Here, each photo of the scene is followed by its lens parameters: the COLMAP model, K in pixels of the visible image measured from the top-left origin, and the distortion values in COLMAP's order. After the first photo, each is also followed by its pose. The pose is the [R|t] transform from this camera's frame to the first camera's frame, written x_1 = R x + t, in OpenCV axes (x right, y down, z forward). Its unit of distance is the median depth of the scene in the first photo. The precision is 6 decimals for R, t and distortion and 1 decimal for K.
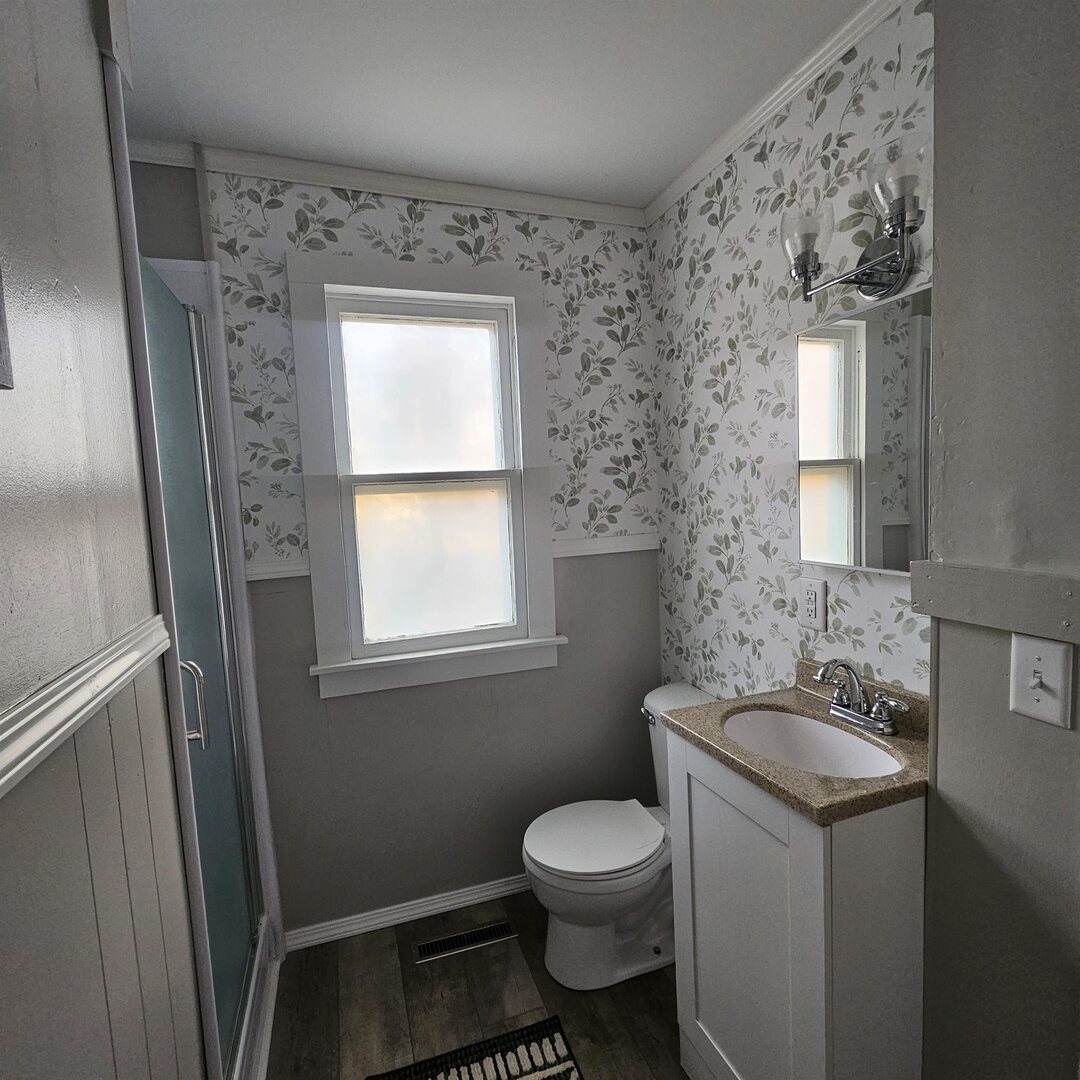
lens RADIAL K [[587.3, 0, 537.7], [0, 587.3, 540.5], [0, 0, 1]] dist [0.002892, -0.000738]
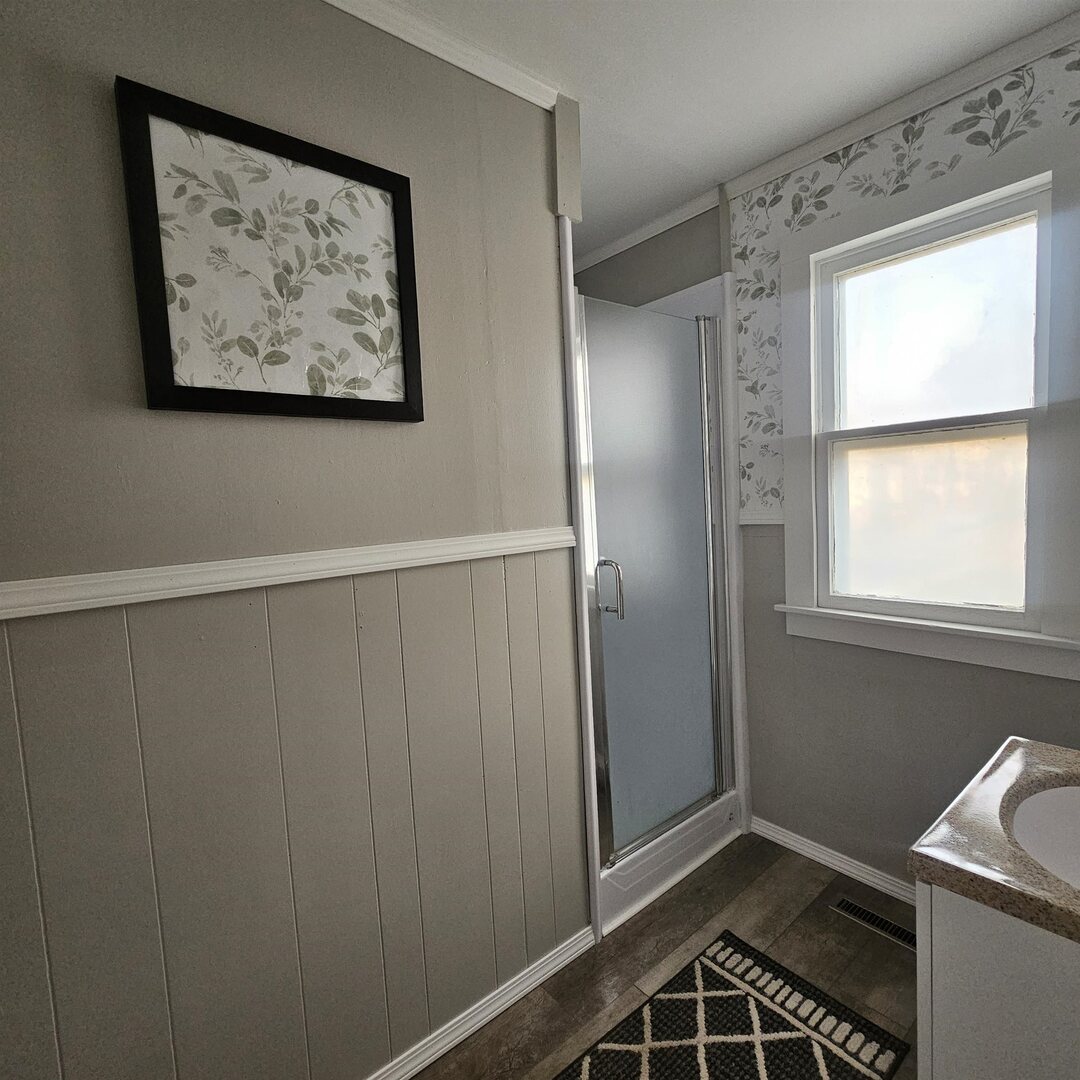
lens RADIAL K [[587.3, 0, 537.7], [0, 587.3, 540.5], [0, 0, 1]] dist [0.002892, -0.000738]
pose [[0.352281, 0.096255, -0.930931, 0.512771], [-0.040184, 0.995335, 0.087708, 0.009838], [0.935031, 0.006511, 0.354505, 0.153116]]
